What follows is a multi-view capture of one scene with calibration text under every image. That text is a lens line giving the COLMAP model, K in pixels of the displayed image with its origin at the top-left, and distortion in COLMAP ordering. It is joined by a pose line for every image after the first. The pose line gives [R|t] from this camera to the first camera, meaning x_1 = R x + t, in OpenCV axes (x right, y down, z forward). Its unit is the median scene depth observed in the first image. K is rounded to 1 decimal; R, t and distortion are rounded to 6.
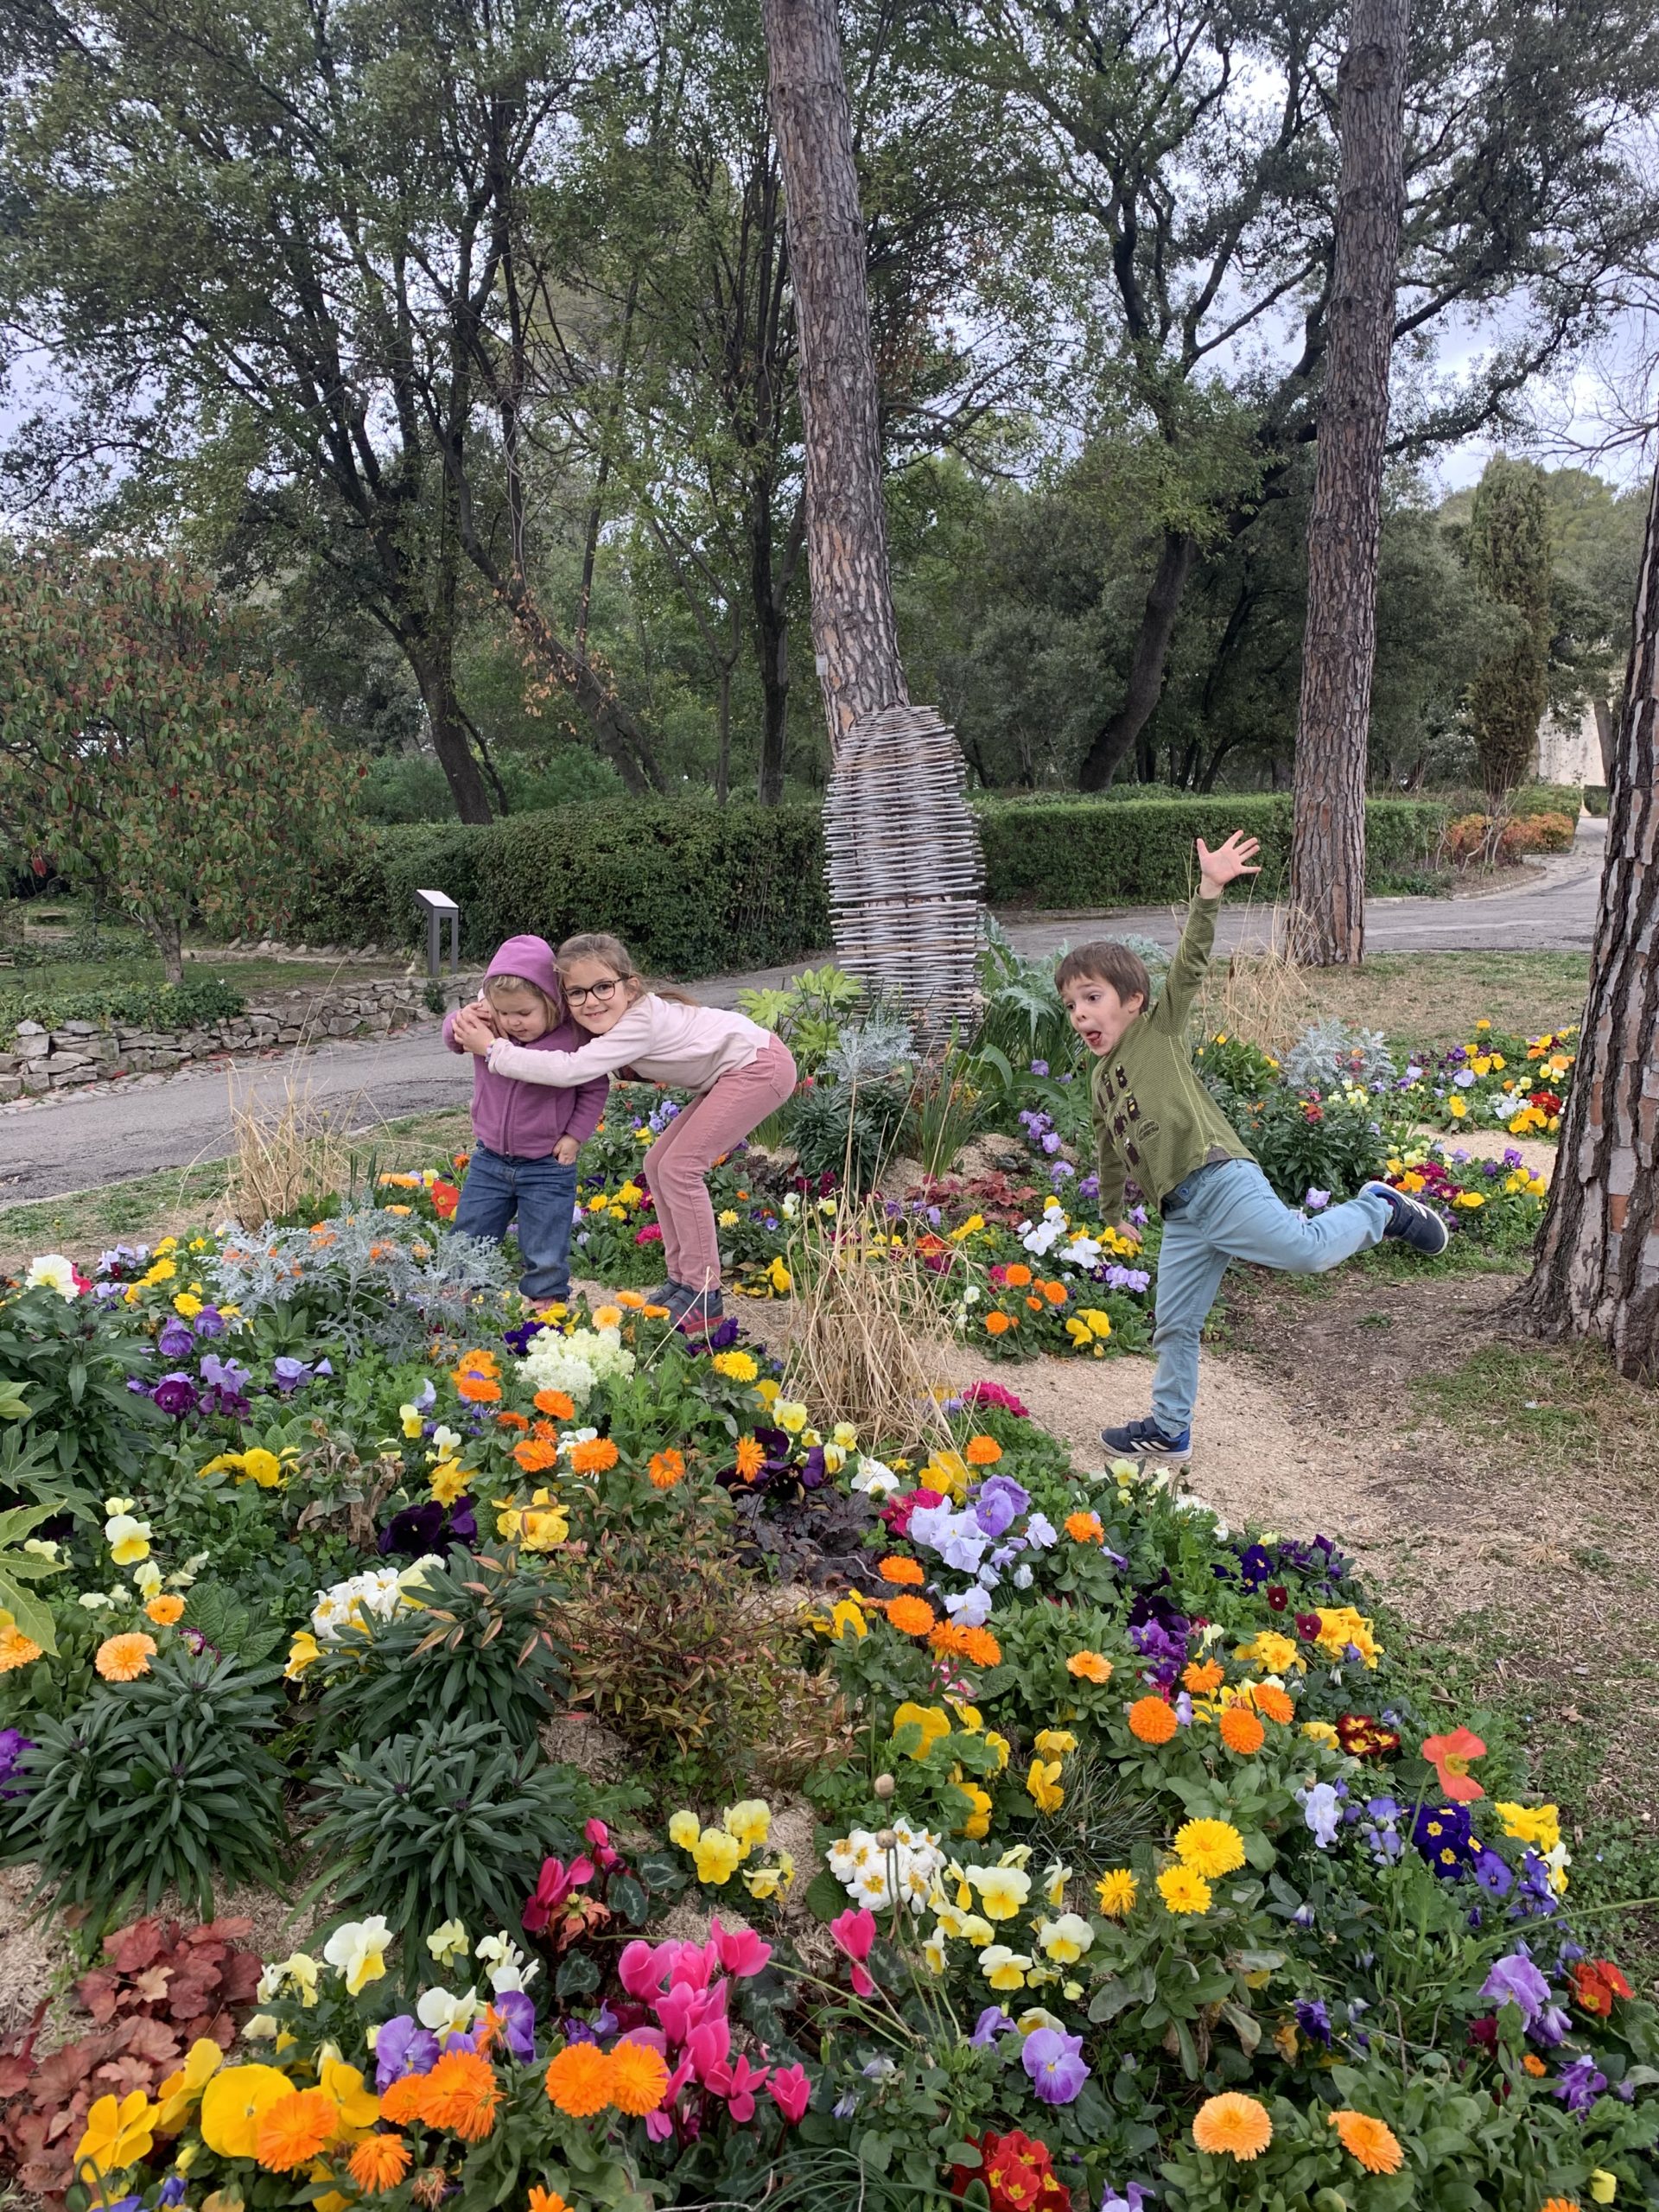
lens RADIAL K [[1732.7, 0, 830.7], [0, 1732.7, 1116.4], [0, 0, 1]] dist [0.001208, -0.002786]
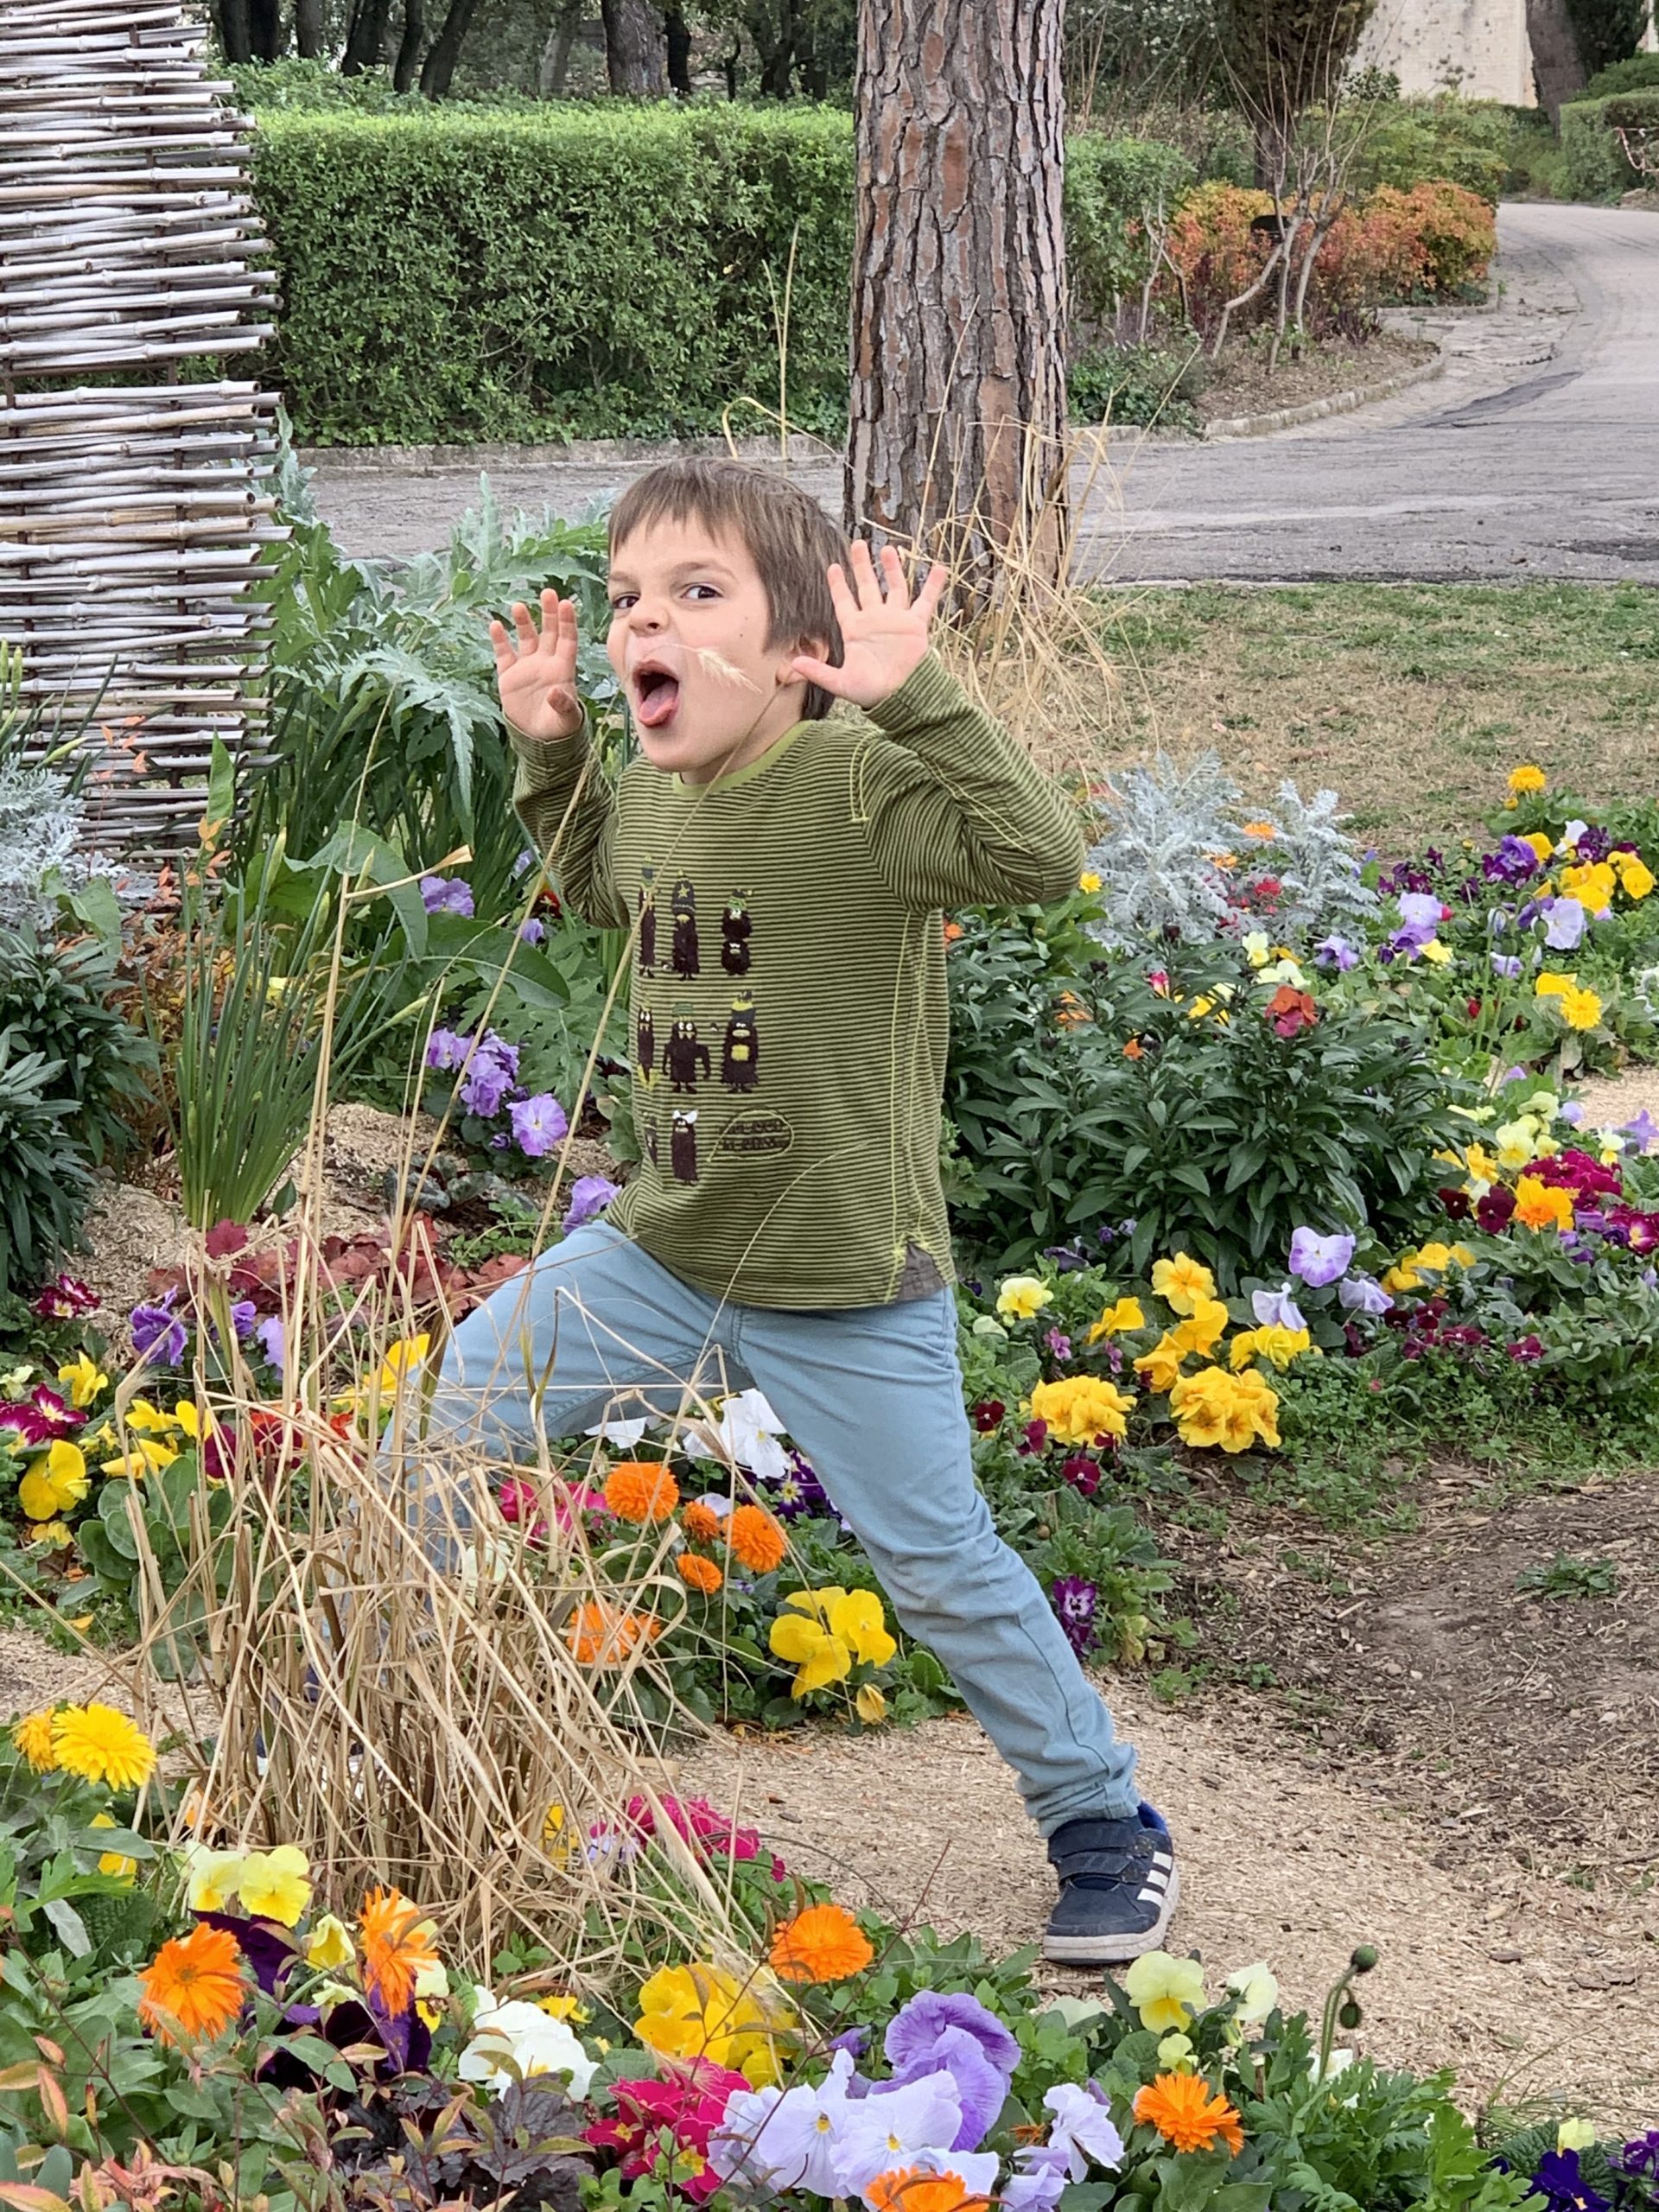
lens RADIAL K [[5902.7, 0, 829.2], [0, 5902.7, 1103.7], [0, 0, 1]] dist [-0.119467, 0.000000]
pose [[0.947113, -0.031870, 0.319313, -0.166310], [0.037430, 0.999235, -0.011288, 0.024843], [-0.318709, 0.022643, 0.947582, -0.061646]]
